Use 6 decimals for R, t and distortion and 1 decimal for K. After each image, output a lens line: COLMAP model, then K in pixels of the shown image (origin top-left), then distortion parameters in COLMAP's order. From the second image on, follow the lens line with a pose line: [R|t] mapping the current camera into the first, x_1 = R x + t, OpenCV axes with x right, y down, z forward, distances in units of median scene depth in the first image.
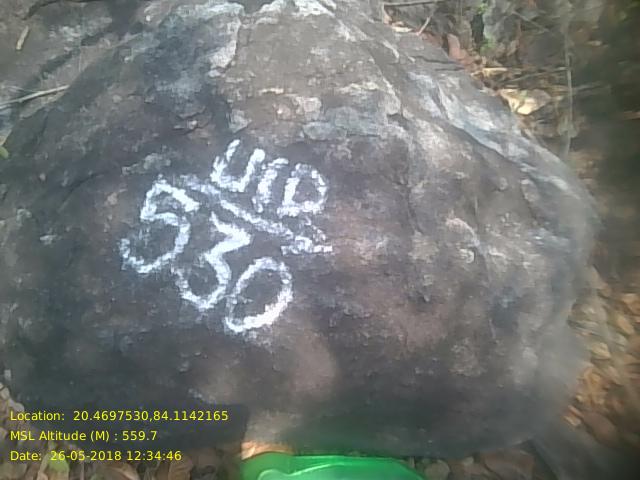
lens RADIAL K [[530.7, 0, 324.1], [0, 530.7, 238.1], [0, 0, 1]] dist [0.020071, -0.040217]
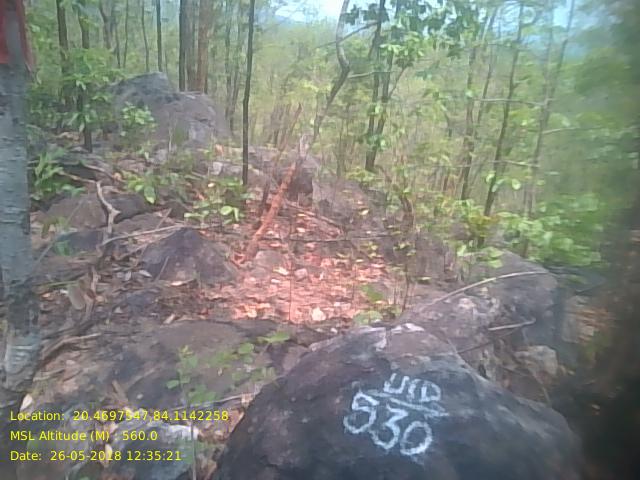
lens RADIAL K [[530.7, 0, 322.5], [0, 530.7, 241.8], [0, 0, 1]] dist [0.020071, -0.040217]
pose [[0.999955, -0.003318, 0.008864, -0.484593], [0.008468, 0.731931, -0.681326, 0.919812], [-0.004227, 0.681371, 0.731926, -0.990056]]
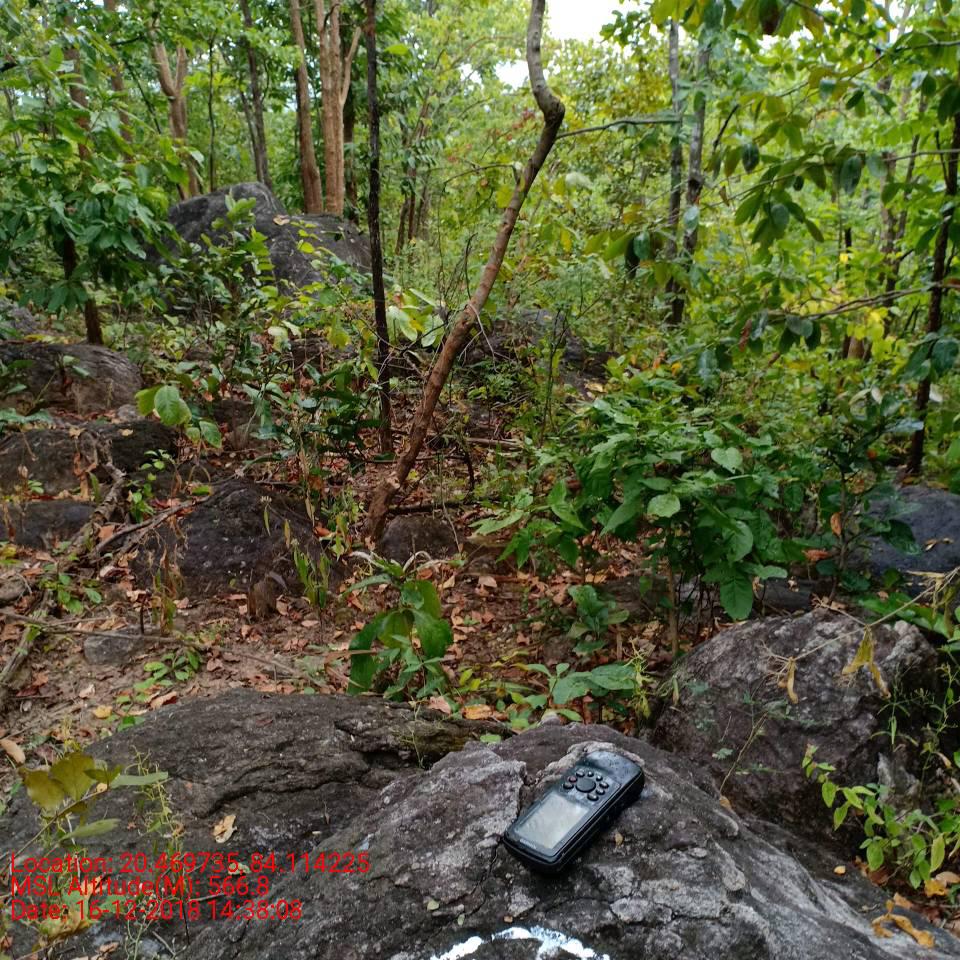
lens RADIAL K [[975.5, 0, 469.6], [0, 975.5, 477.5], [0, 0, 1]] dist [-0.001799, 0.000000]
pose [[0.988414, -0.070604, -0.134362, -0.009177], [-0.042630, 0.720460, -0.692185, 0.299924], [0.145674, 0.689893, 0.709102, -0.380471]]
